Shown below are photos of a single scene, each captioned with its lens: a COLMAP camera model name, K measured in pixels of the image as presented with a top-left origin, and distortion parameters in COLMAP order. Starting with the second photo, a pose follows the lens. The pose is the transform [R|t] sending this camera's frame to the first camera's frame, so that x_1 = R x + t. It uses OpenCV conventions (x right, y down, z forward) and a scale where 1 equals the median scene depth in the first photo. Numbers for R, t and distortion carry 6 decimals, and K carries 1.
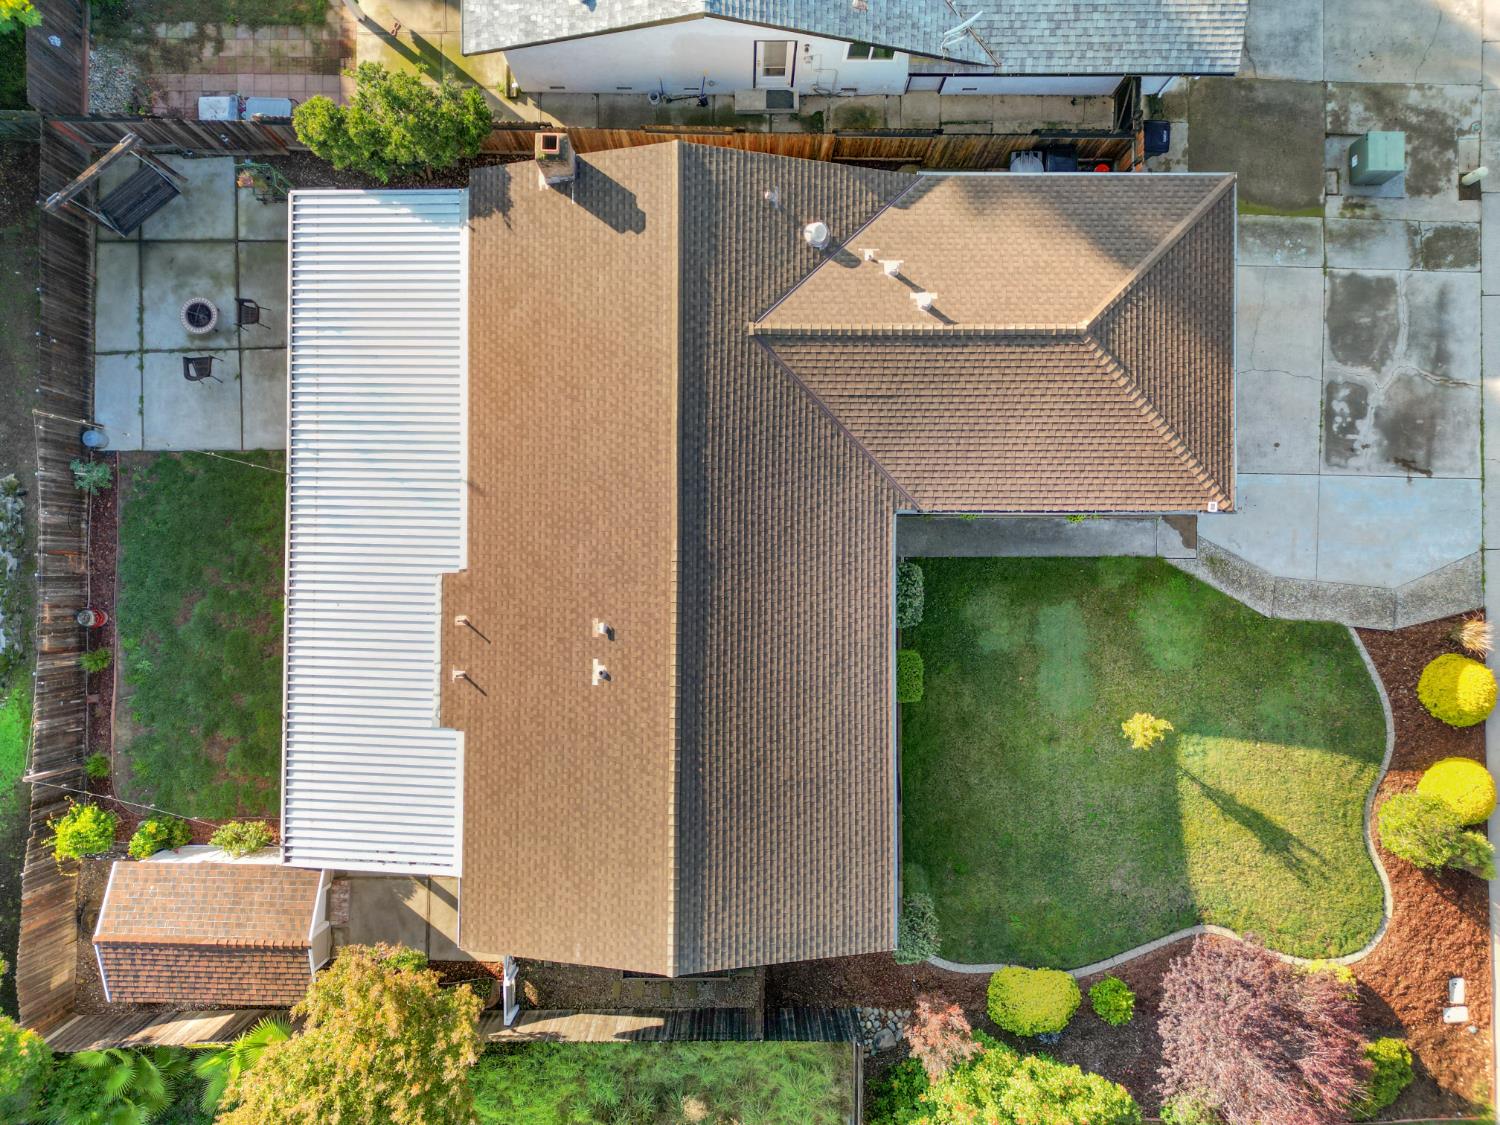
lens RADIAL K [[1036.8, 0, 750.0], [0, 1036.8, 562.5], [0, 0, 1]] dist [0.088563, -0.081840]
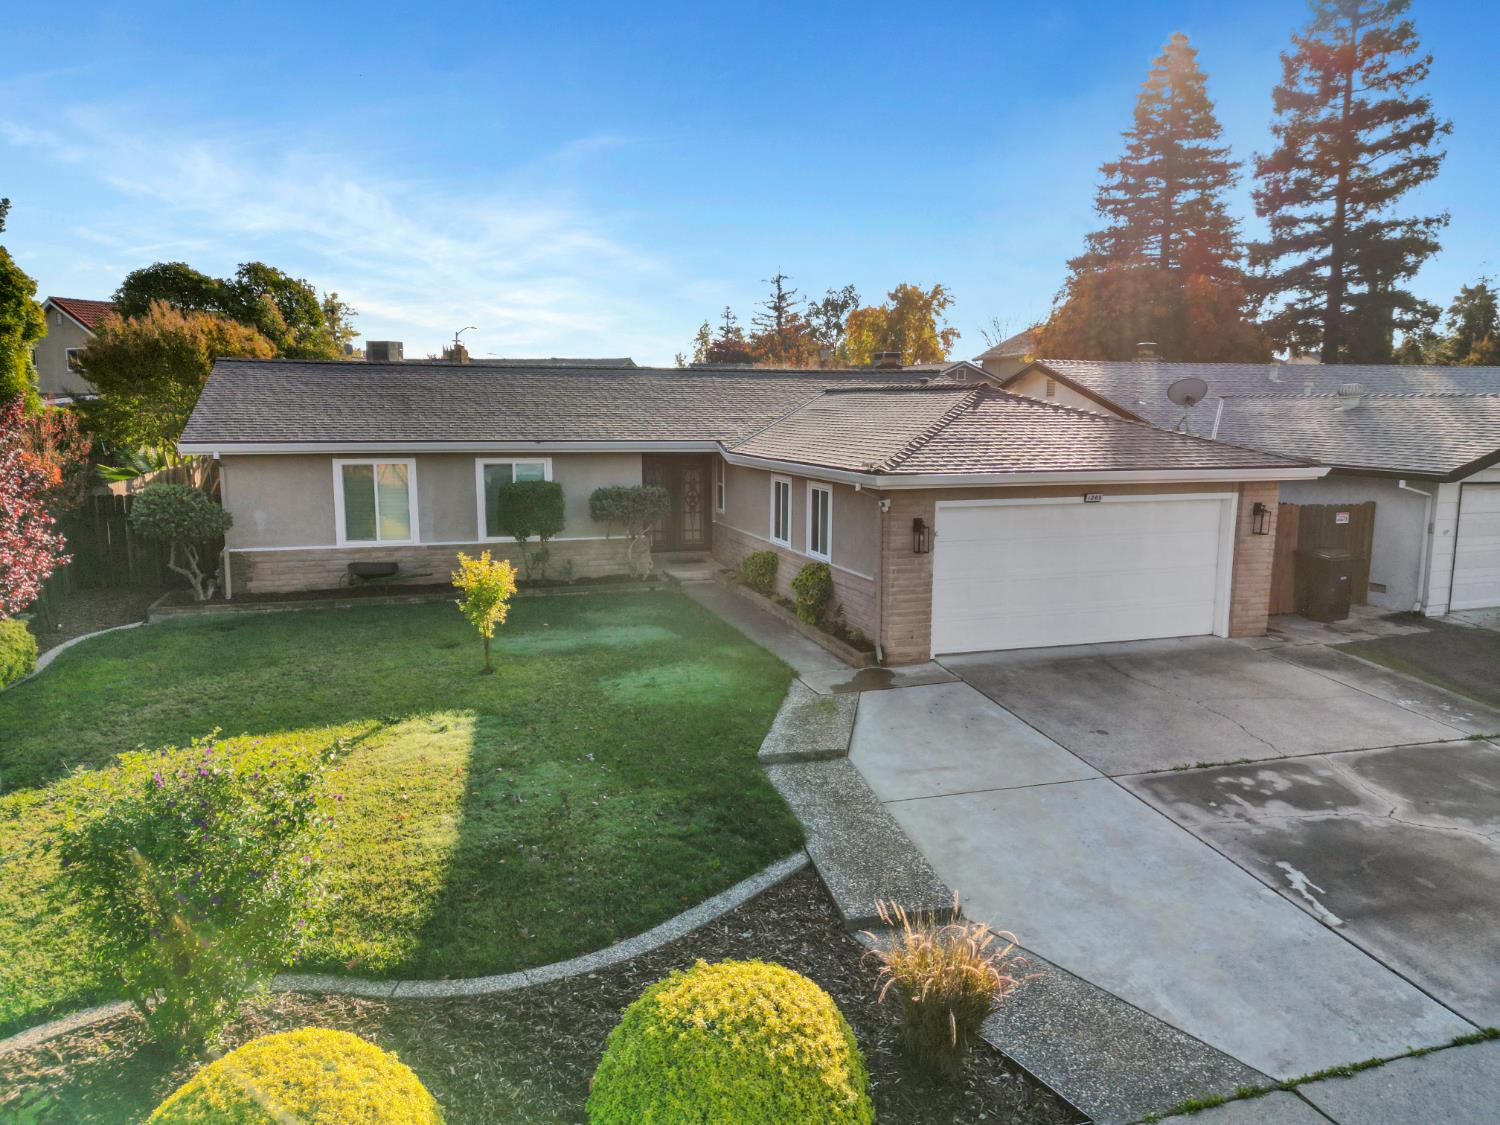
lens RADIAL K [[1045.1, 0, 750.0], [0, 1045.1, 562.5], [0, 0, 1]] dist [0.082100, -0.081476]
pose [[0.314939, 0.132615, -0.939801, 0.984238], [-0.948852, 0.067156, -0.308496, 0.204824], [0.022202, 0.988890, 0.146982, 0.935557]]
